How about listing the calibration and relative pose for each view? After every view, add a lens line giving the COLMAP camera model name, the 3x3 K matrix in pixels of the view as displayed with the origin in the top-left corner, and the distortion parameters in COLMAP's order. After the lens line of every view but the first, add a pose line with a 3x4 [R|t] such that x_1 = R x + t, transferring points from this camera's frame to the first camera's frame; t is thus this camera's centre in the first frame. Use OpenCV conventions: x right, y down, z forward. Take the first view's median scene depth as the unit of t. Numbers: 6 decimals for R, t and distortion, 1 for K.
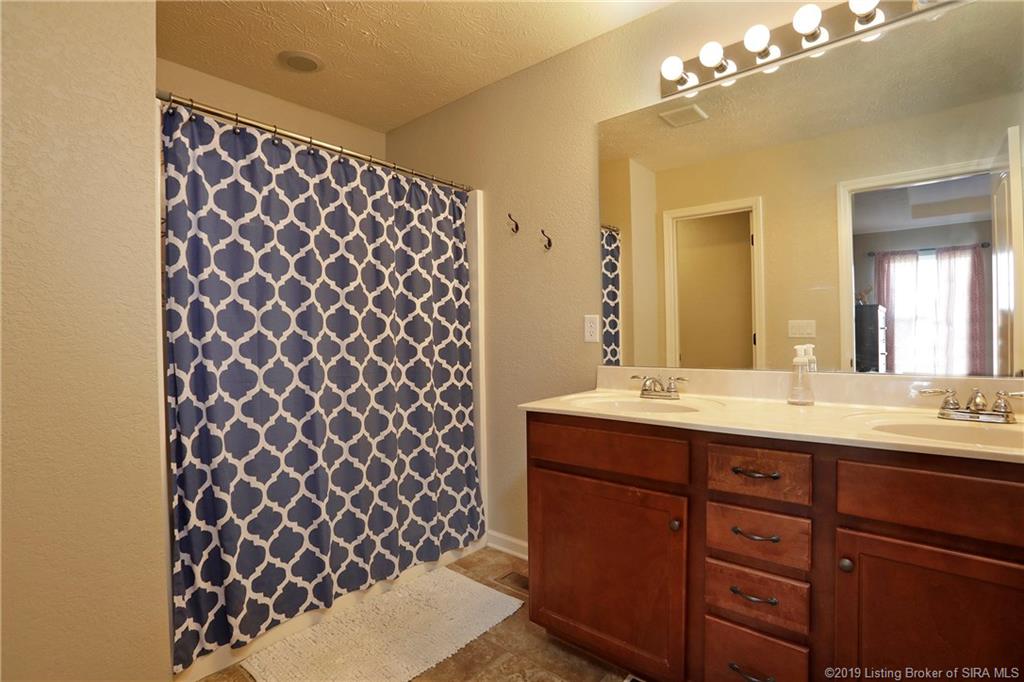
lens RADIAL K [[496.3, 0, 512.0], [0, 496.3, 341.0], [0, 0, 1]] dist [-0.035211, 0.000055]
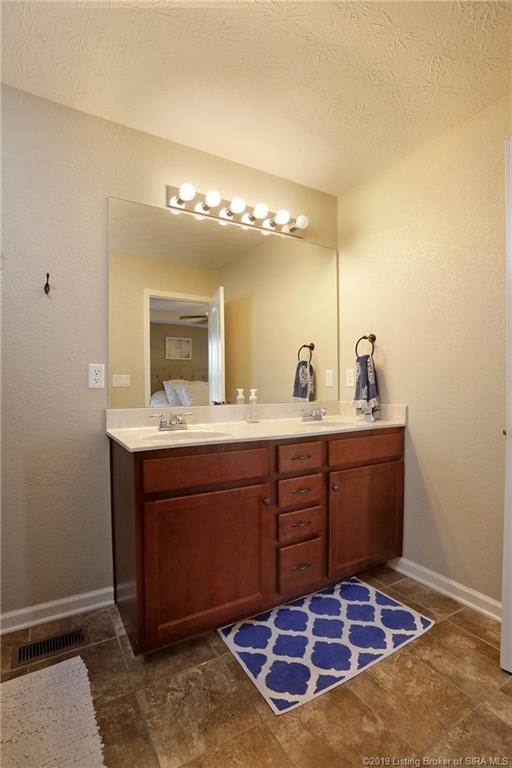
lens RADIAL K [[365.6, 0, 255.0], [0, 365.6, 389.1], [0, 0, 1]] dist [-0.000111, 0.000097]
pose [[0.336279, -0.007201, 0.941735, -0.624146], [0.006093, 0.999966, 0.005470, 0.001164], [-0.941743, 0.003898, 0.336312, 0.496203]]
